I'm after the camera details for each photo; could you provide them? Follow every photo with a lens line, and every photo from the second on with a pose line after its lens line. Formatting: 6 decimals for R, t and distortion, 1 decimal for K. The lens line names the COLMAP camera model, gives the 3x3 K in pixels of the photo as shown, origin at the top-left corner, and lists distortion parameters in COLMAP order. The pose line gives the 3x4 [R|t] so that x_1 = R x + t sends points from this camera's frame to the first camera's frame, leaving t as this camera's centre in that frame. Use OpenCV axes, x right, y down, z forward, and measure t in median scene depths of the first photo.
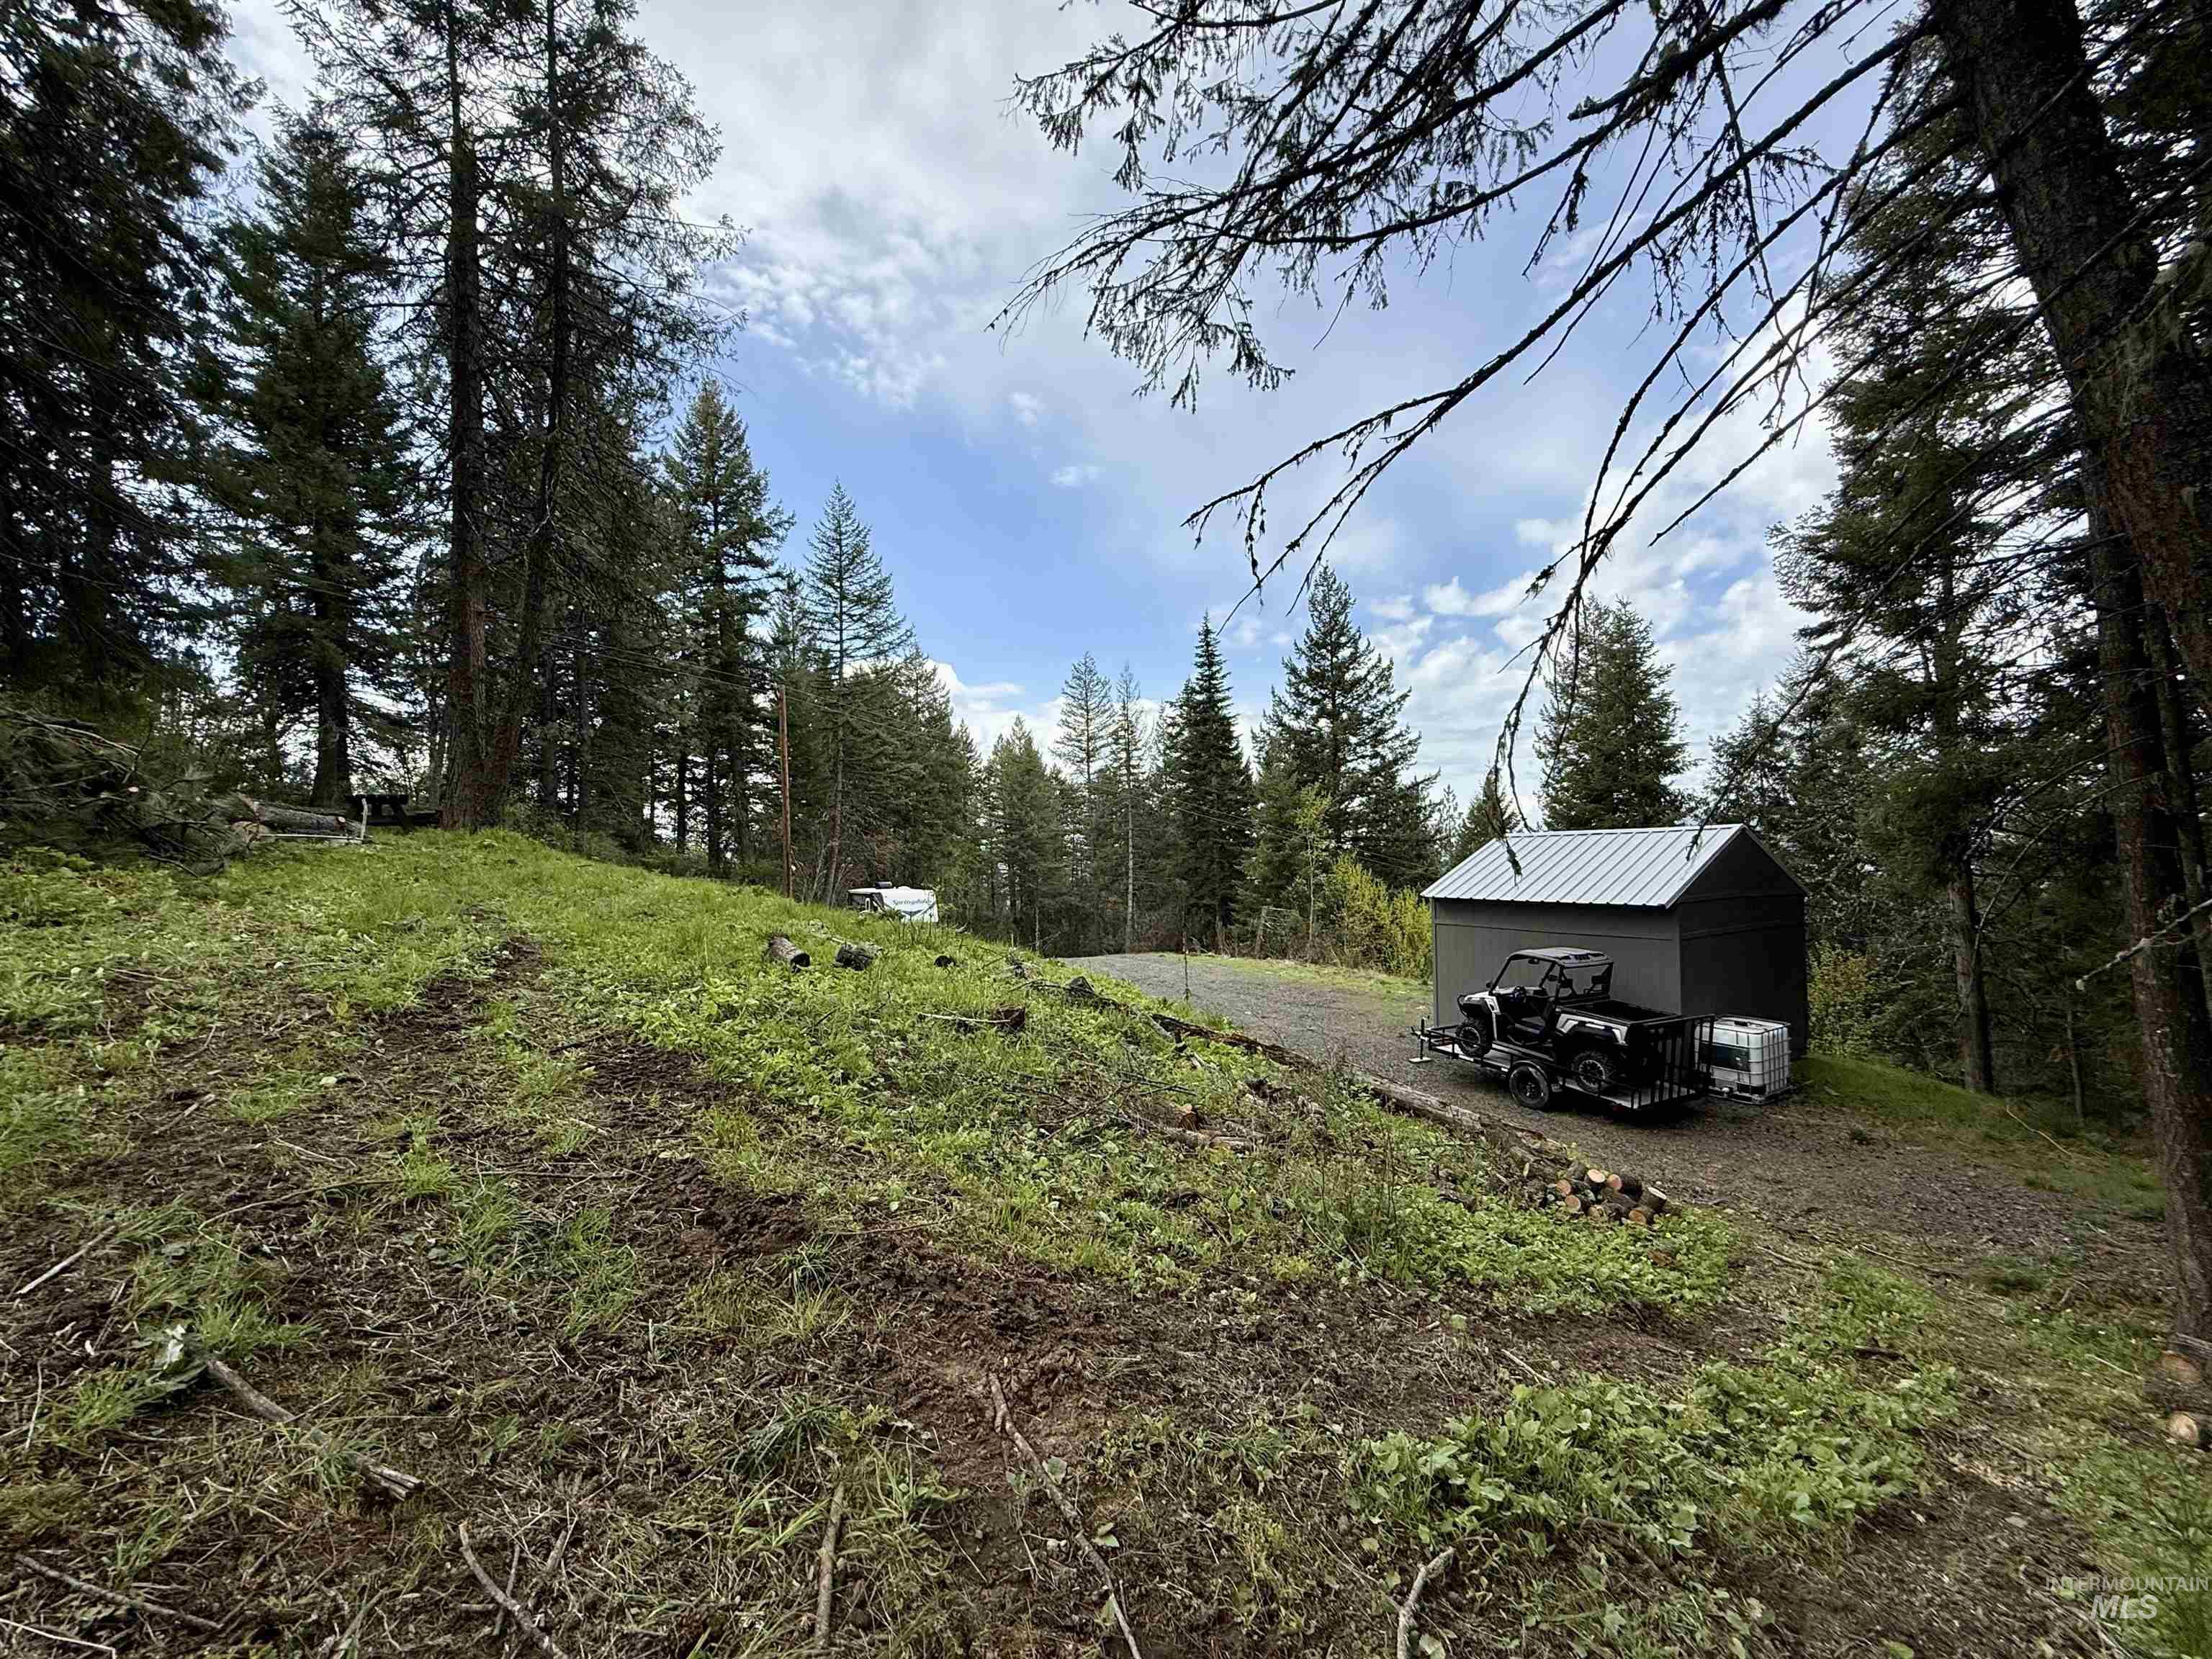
lens RADIAL K [[882.5, 0, 1104.6], [0, 882.5, 834.5], [0, 0, 1]] dist [-0.000532, 0.000258]
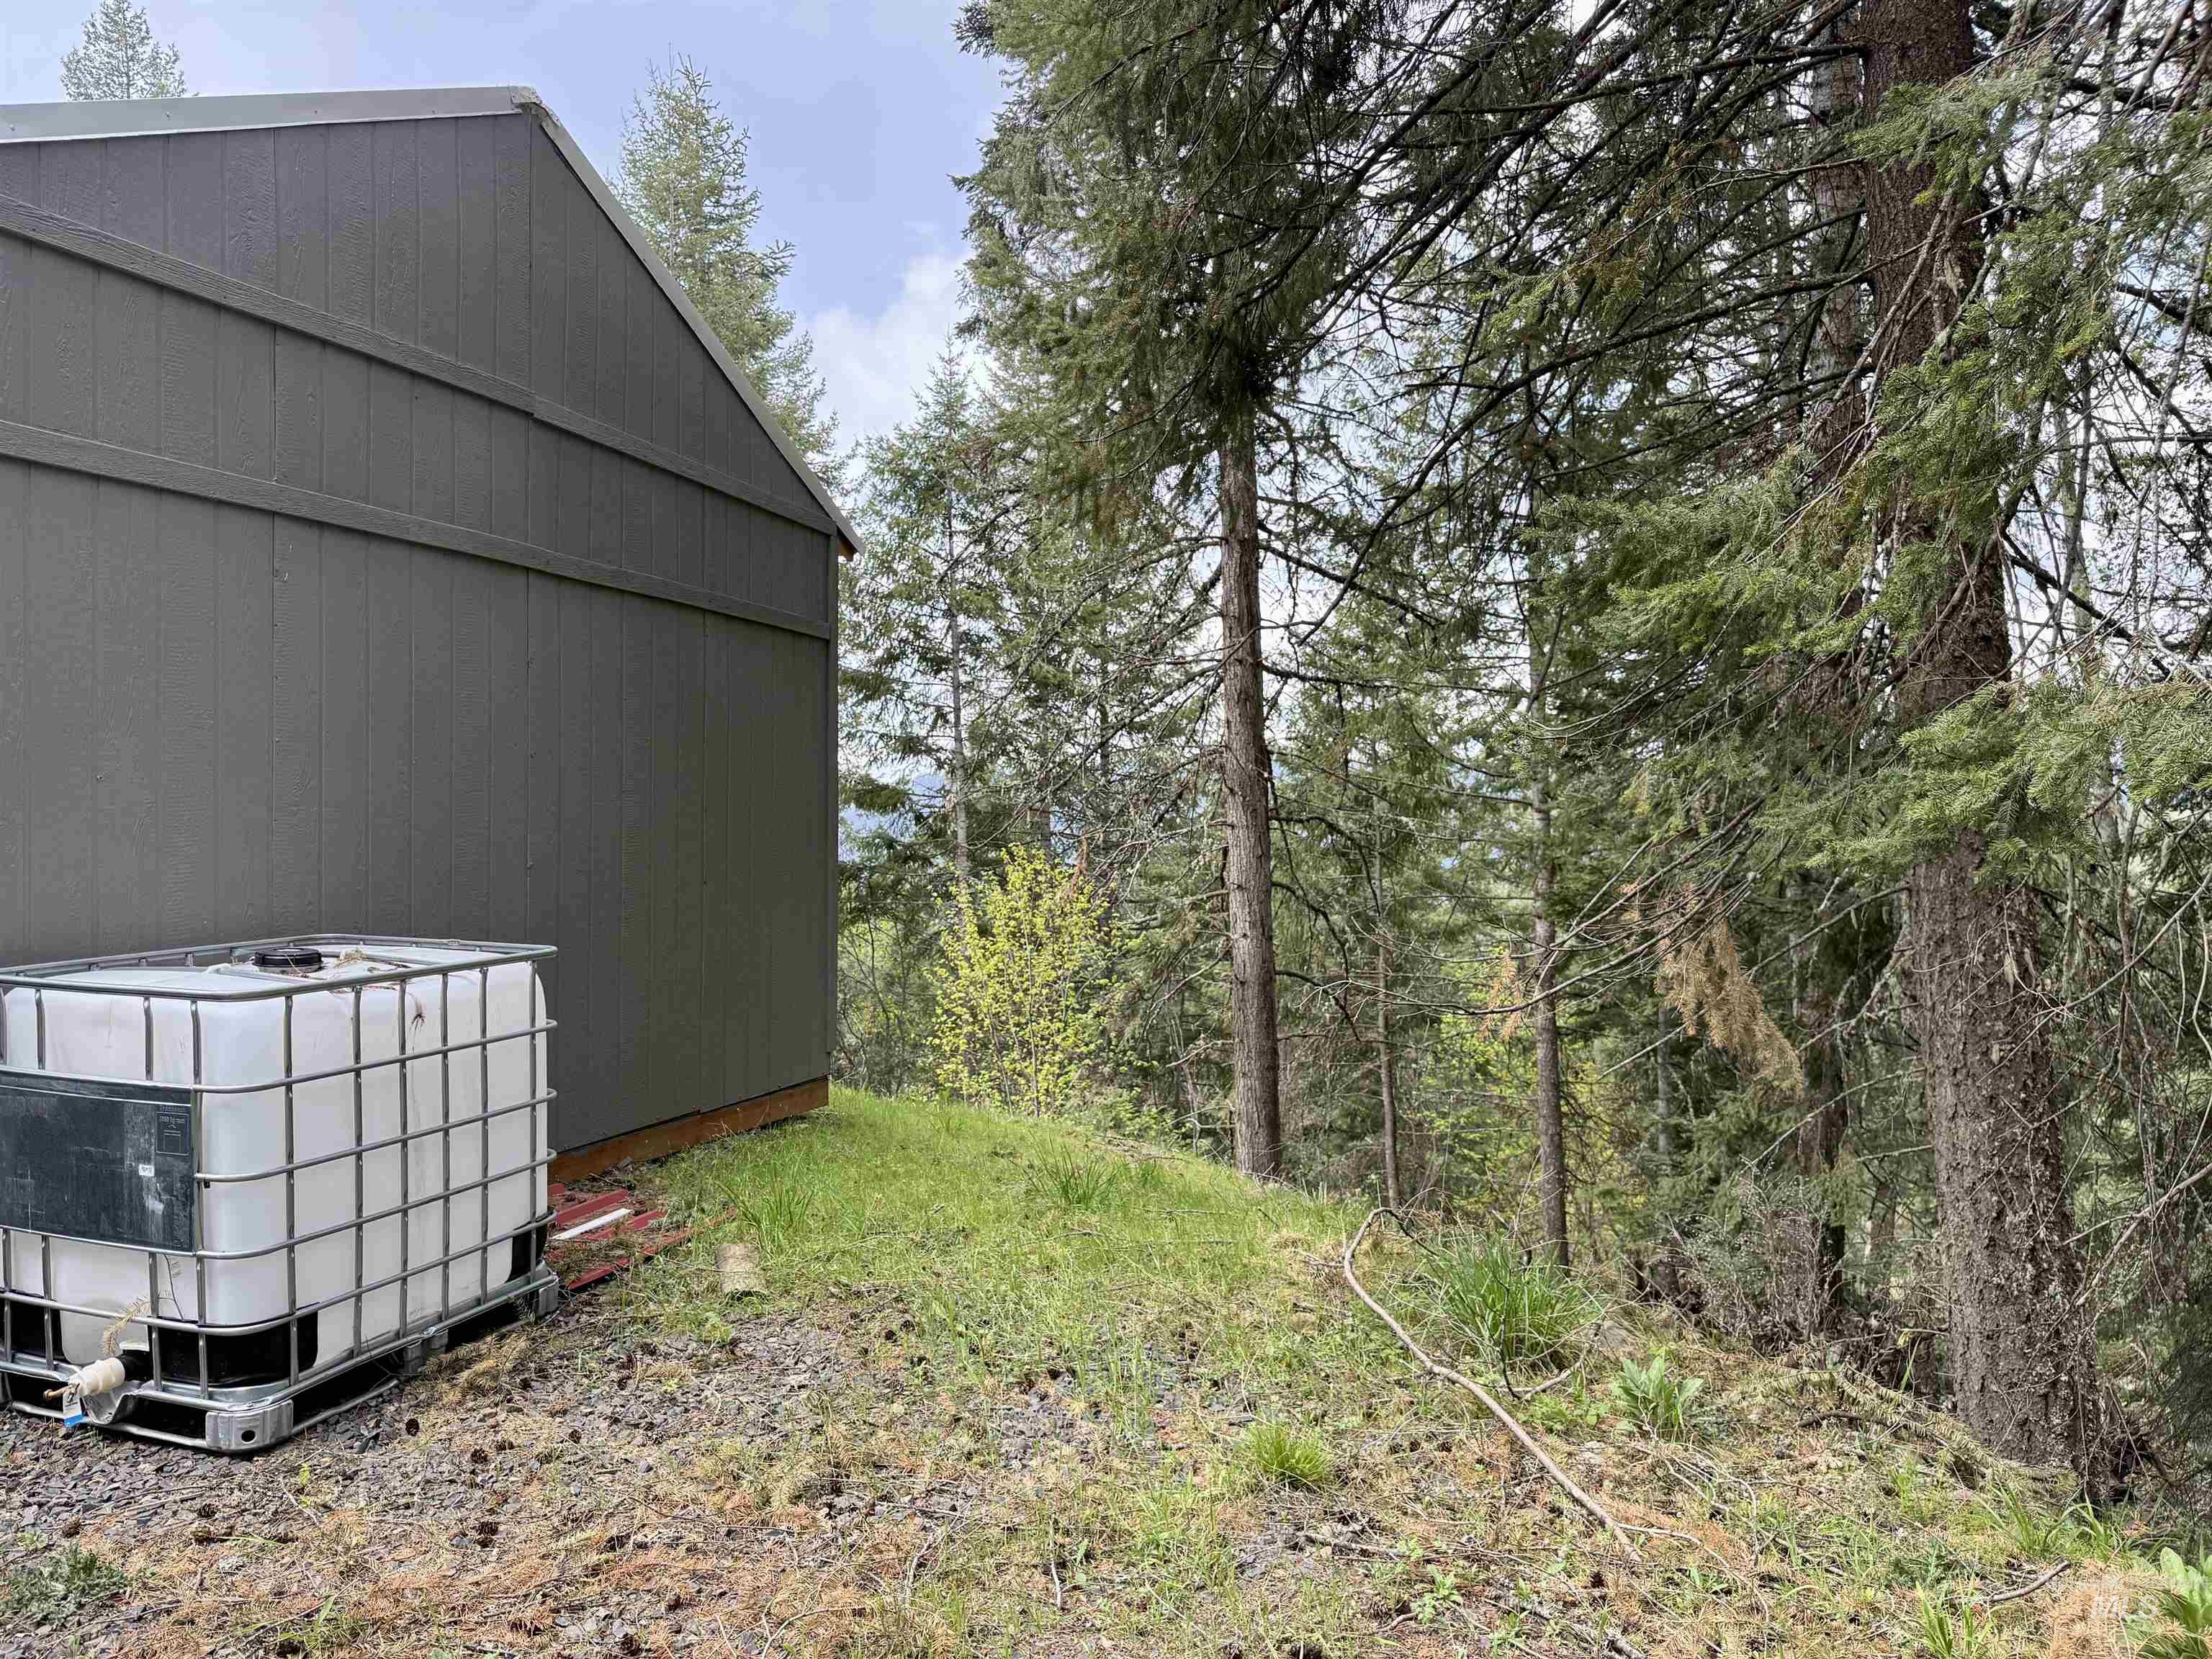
lens RADIAL K [[1389.6, 0, 1107.7], [0, 1389.6, 858.4], [0, 0, 1]] dist [-0.000556, -0.071563]
pose [[0.780118, 0.013669, 0.625483, 0.494384], [-0.025523, 0.999624, 0.009987, 0.138369], [-0.625111, -0.023756, 0.780174, 0.507520]]
